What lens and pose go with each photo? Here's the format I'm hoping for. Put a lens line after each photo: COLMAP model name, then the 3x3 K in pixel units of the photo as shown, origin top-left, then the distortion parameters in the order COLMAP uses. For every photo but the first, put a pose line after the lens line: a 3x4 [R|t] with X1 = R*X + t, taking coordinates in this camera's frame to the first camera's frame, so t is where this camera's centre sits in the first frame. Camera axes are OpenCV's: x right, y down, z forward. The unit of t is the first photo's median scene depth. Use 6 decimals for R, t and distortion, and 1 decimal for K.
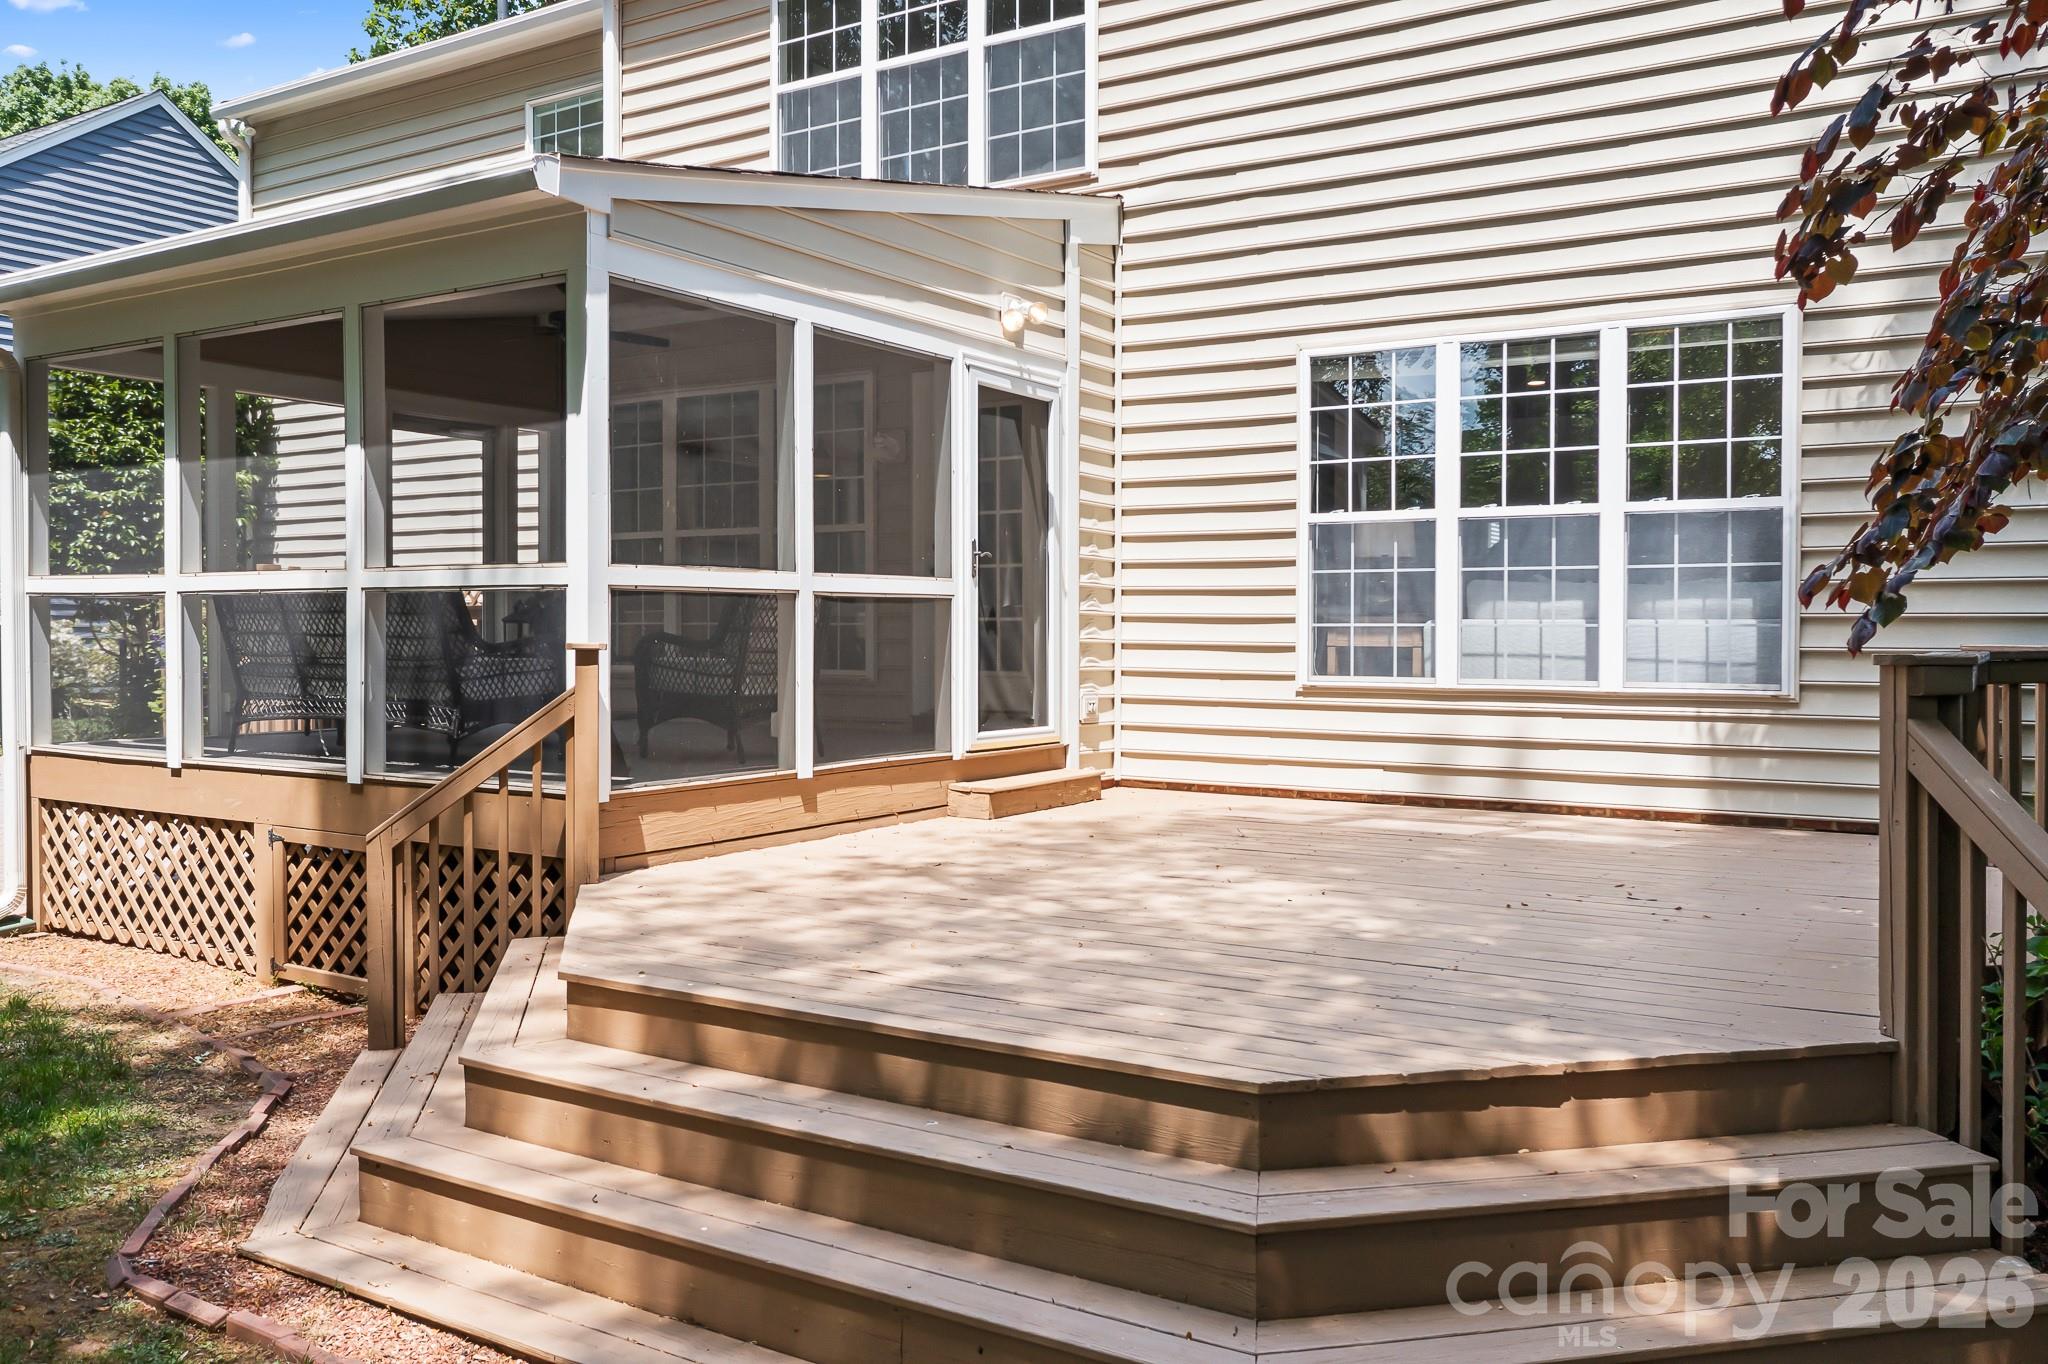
lens RADIAL K [[1640.8, 0, 1042.5], [0, 1640.8, 667.9], [0, 0, 1]] dist [-0.011230, 0.010775]
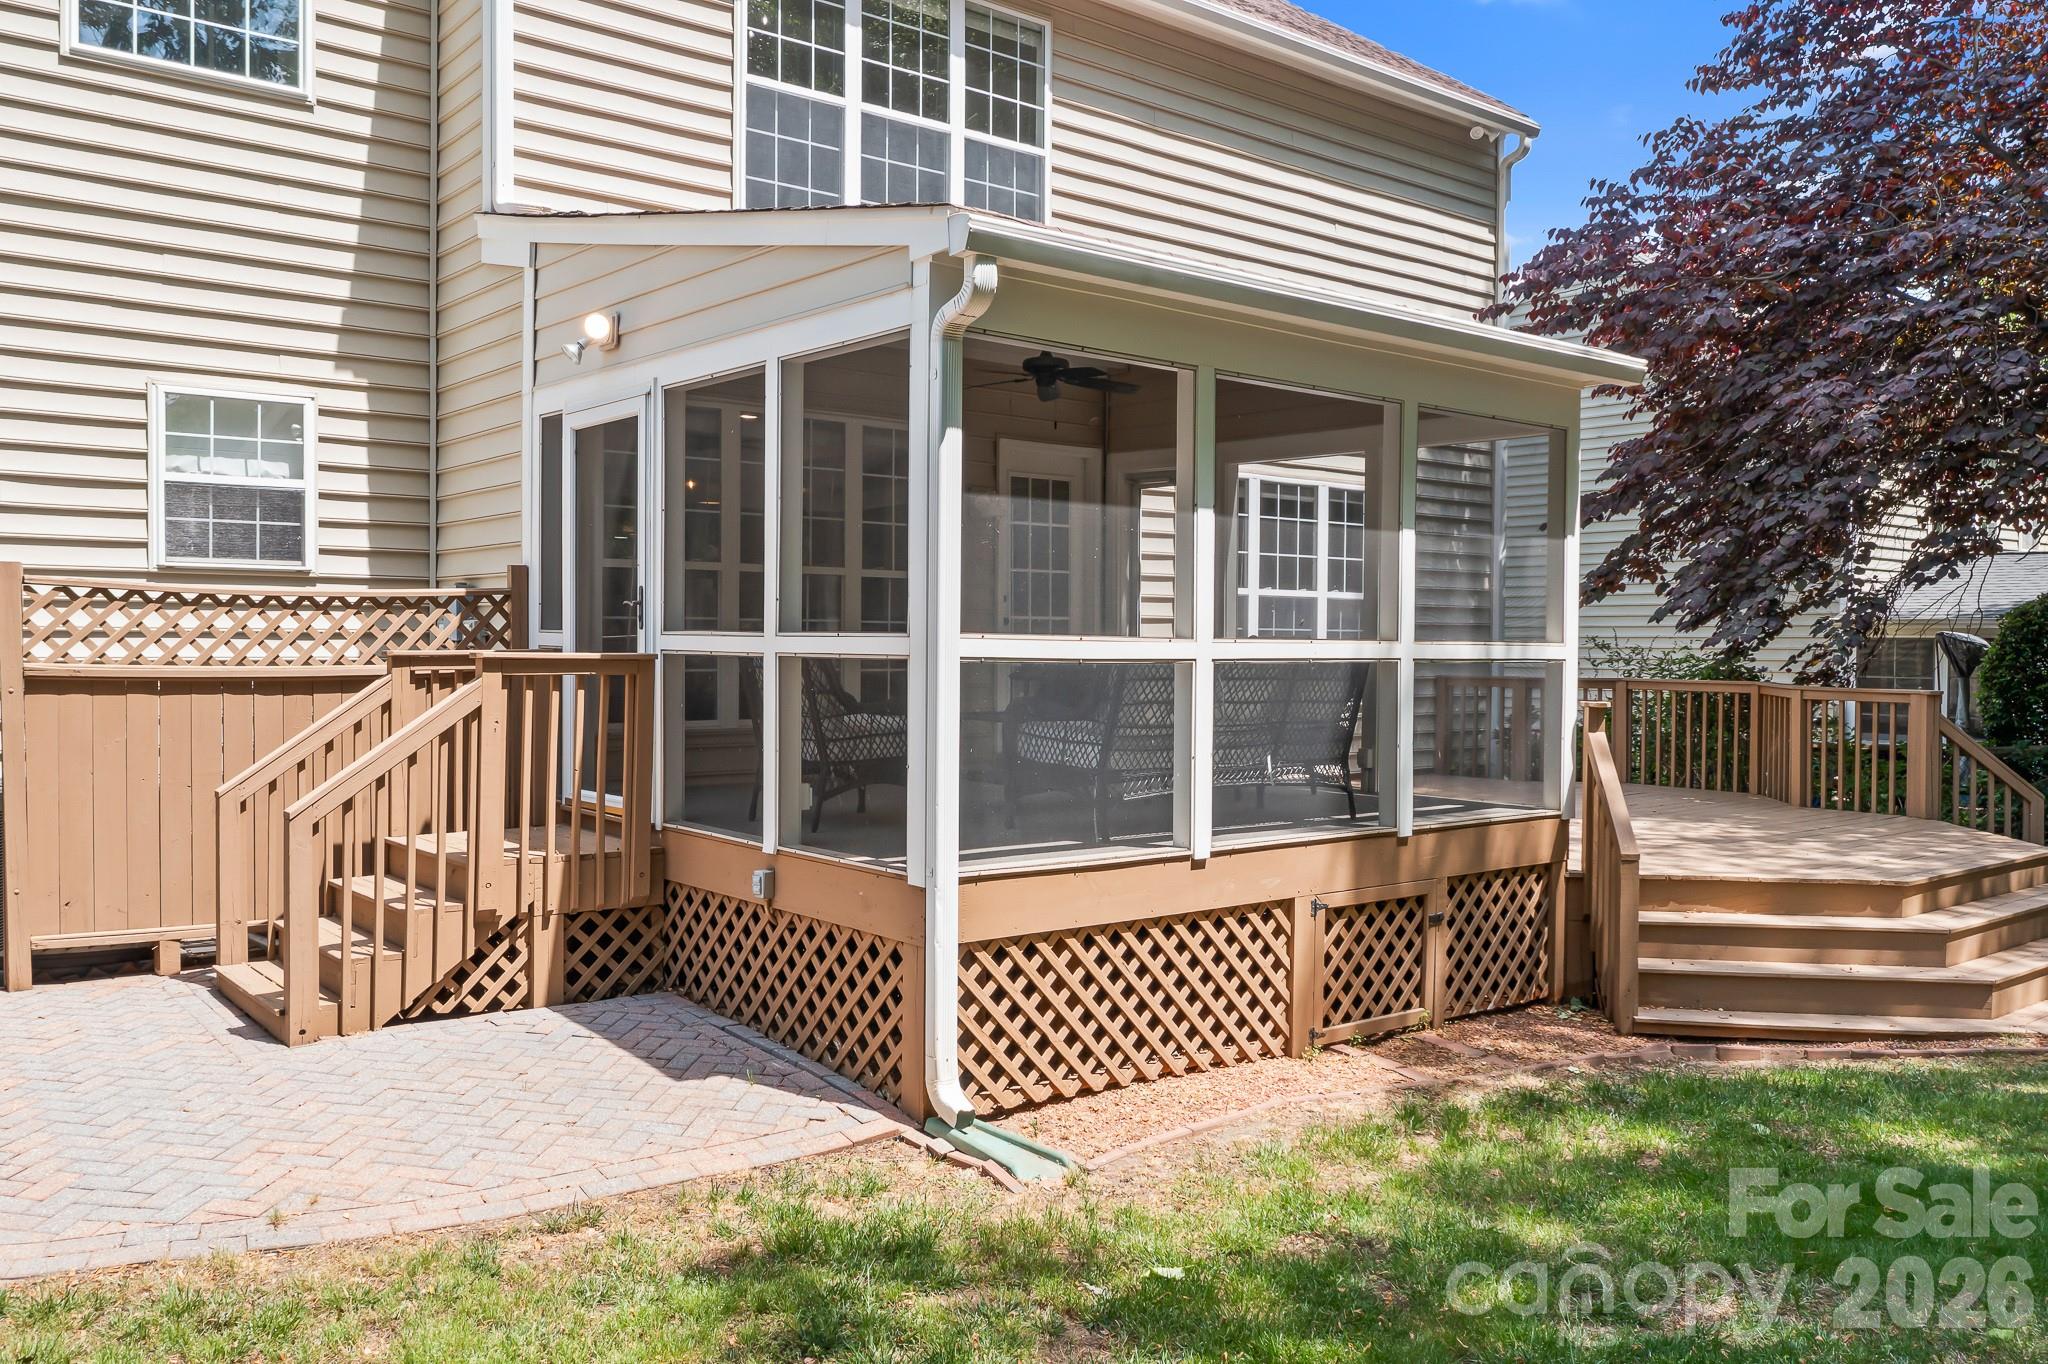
lens RADIAL K [[1640.8, 0, 1016.6], [0, 1640.8, 683.1], [0, 0, 1]] dist [-0.011230, 0.010775]
pose [[0.335379, -0.023867, 0.941781, -1.309978], [0.008864, 0.999715, 0.022179, -0.050376], [-0.942042, 0.000909, 0.335494, 0.748879]]
